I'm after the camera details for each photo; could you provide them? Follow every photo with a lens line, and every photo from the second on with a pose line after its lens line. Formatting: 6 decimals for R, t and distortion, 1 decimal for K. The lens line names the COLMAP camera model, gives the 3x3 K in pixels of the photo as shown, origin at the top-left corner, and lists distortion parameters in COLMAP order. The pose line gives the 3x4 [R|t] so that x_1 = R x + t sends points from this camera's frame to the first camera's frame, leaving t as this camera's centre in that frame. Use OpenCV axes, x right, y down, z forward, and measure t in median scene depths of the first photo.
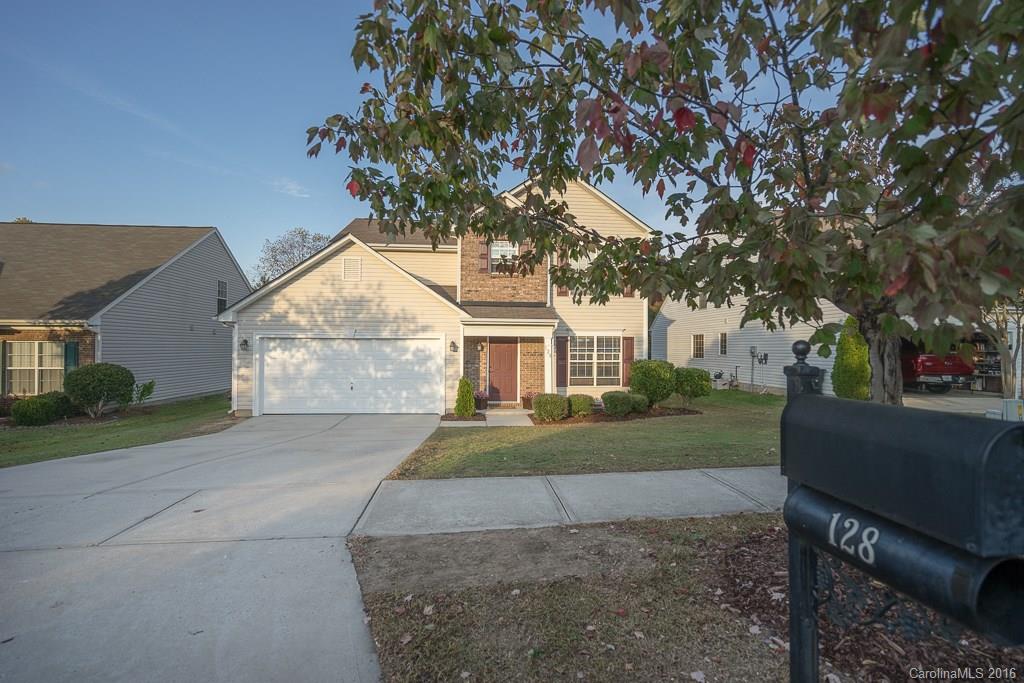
lens RADIAL K [[479.6, 0, 512.1], [0, 479.6, 344.9], [0, 0, 1]] dist [-0.008661, 0.004986]
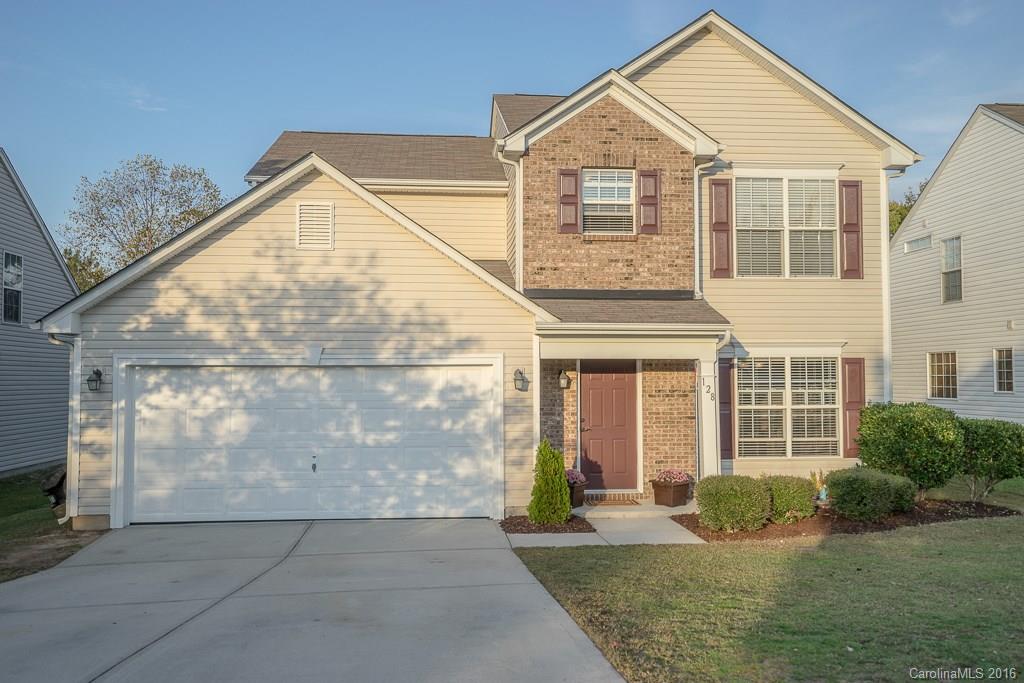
lens RADIAL K [[882.6, 0, 513.0], [0, 882.6, 342.9], [0, 0, 1]] dist [0.037091, 0.016264]
pose [[0.999946, -0.008347, 0.006189, -0.136563], [0.008564, 0.999322, -0.035801, -0.002509], [-0.005886, 0.035852, 0.999340, 0.087759]]
